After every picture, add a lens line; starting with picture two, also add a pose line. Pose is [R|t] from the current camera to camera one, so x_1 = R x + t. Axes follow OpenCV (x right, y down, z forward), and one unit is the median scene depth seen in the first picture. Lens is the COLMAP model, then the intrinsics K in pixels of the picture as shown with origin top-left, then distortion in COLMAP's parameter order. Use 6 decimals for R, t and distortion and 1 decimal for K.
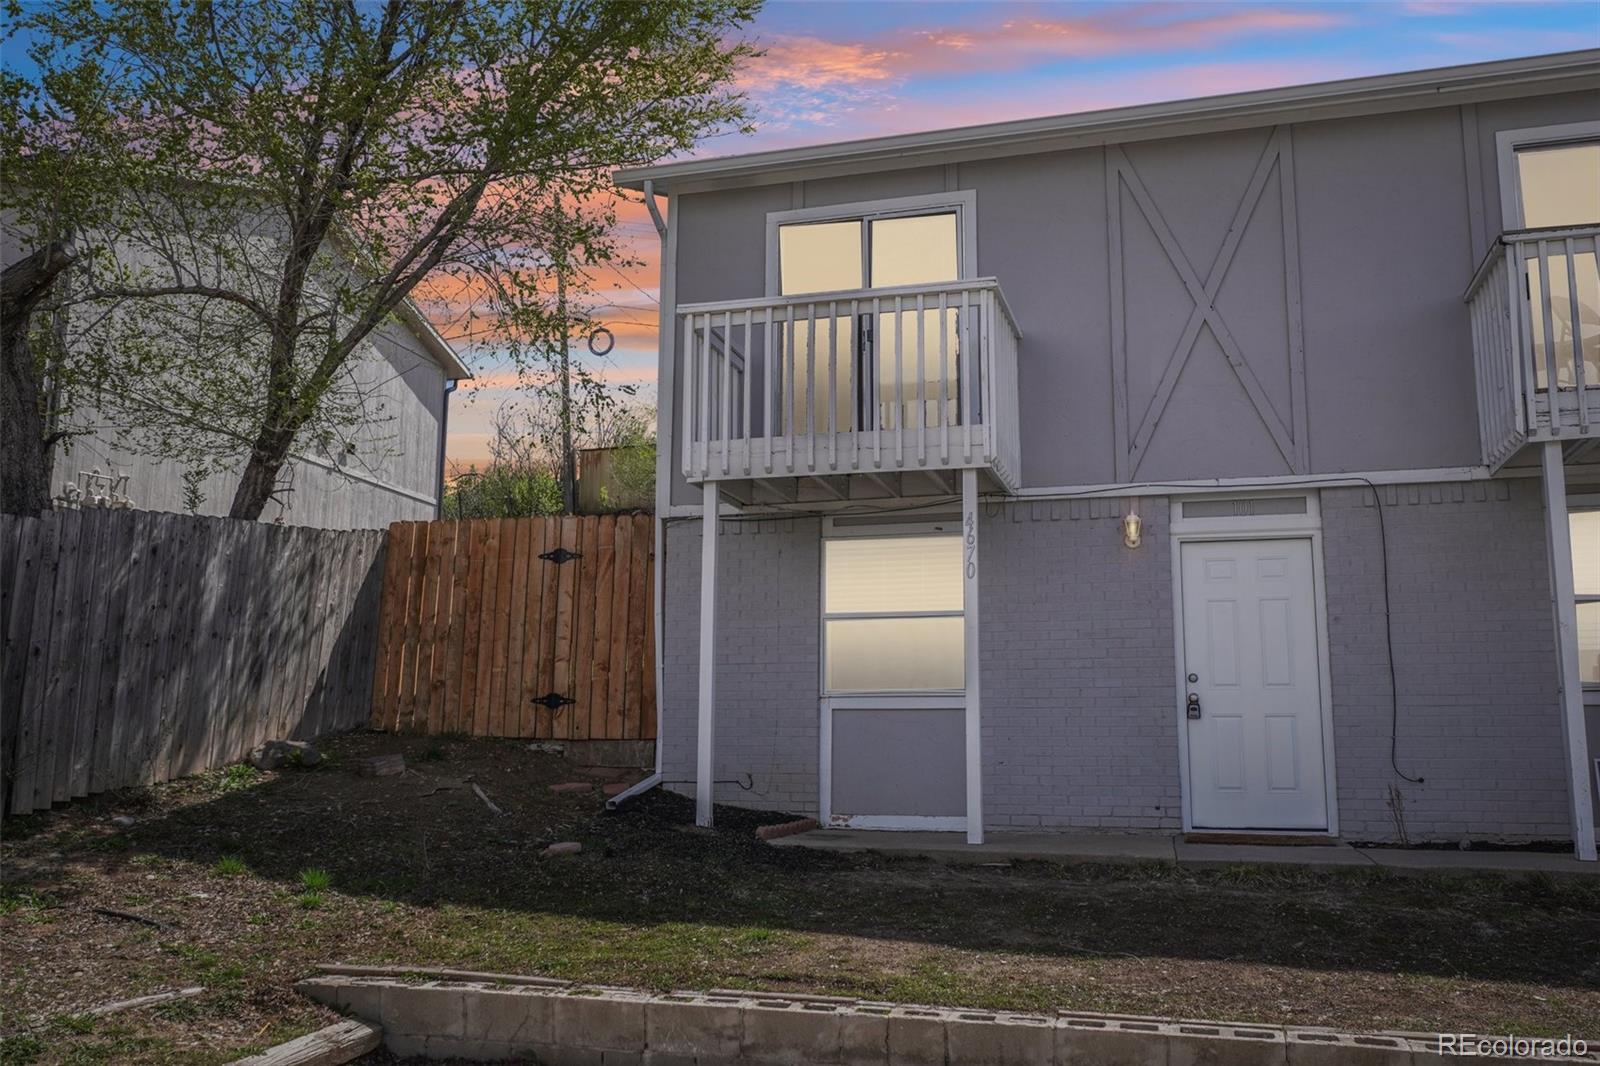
lens RADIAL K [[1370.9, 0, 794.2], [0, 1370.9, 536.2], [0, 0, 1]] dist [-0.000663, 0.004352]
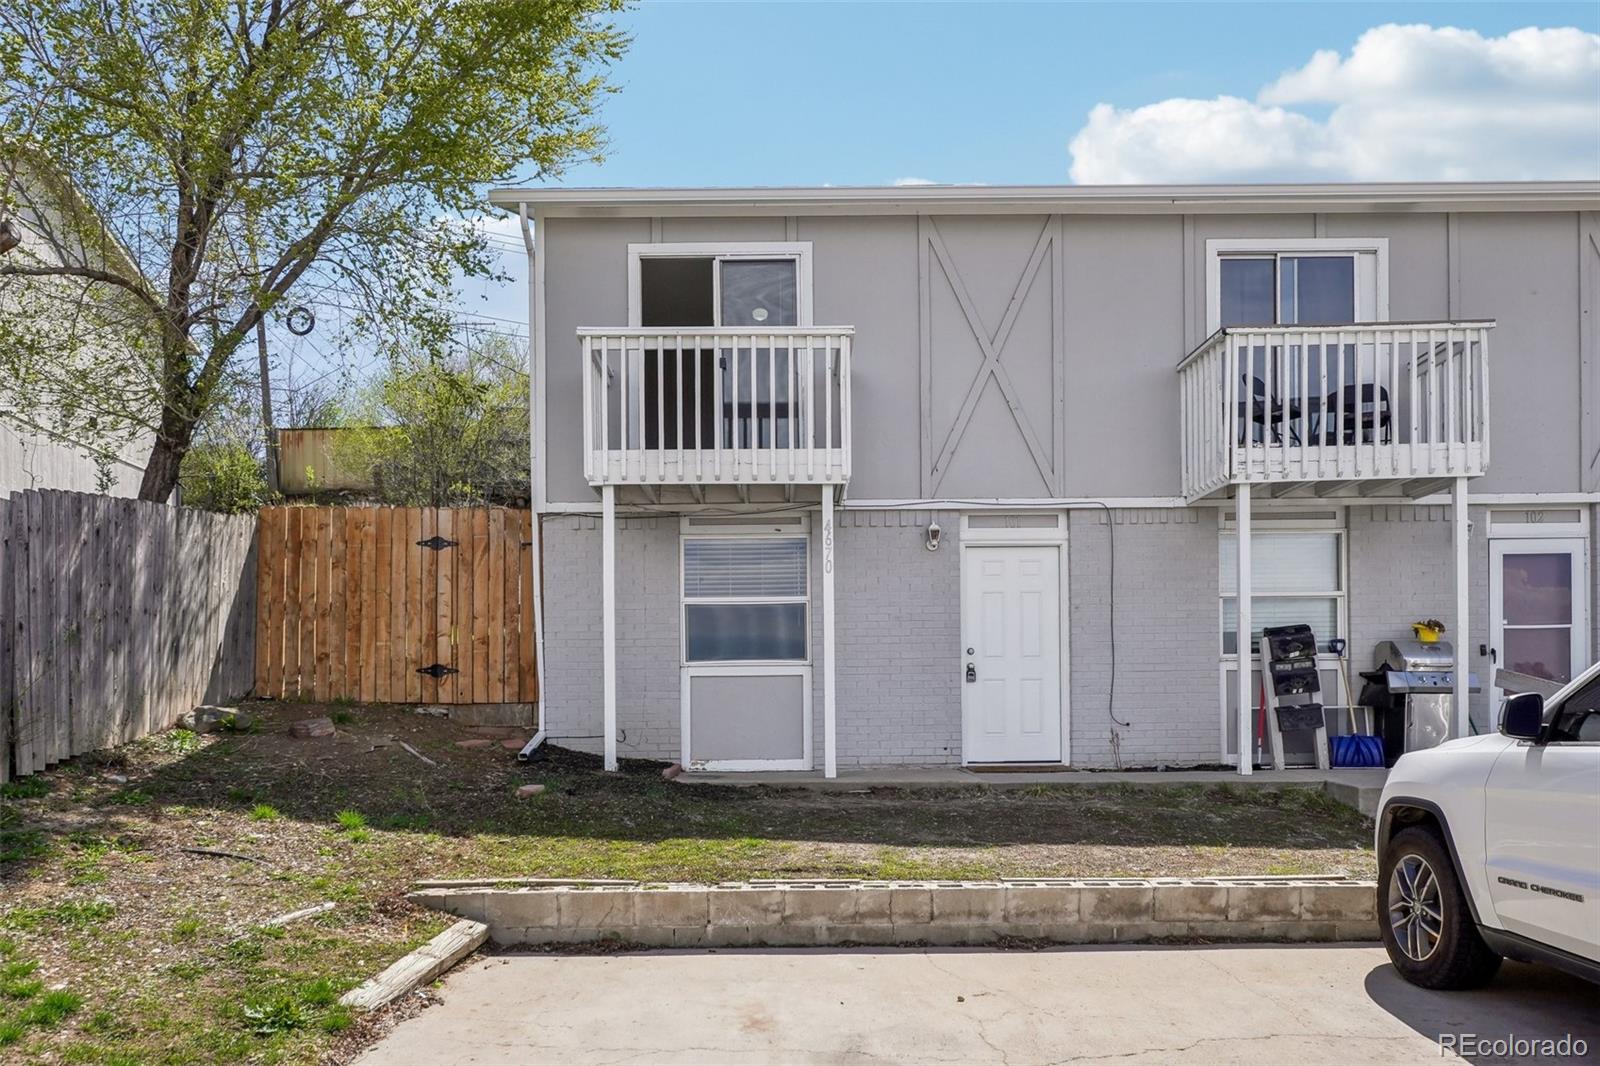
lens RADIAL K [[1225.9, 0, 808.9], [0, 1225.9, 737.0], [0, 0, 1]] dist [-0.002520, -0.001919]
pose [[0.956144, -0.019938, 0.292219, -0.205103], [-0.030901, 0.985246, 0.168330, -0.009132], [-0.291264, -0.169977, 0.941421, -0.079543]]
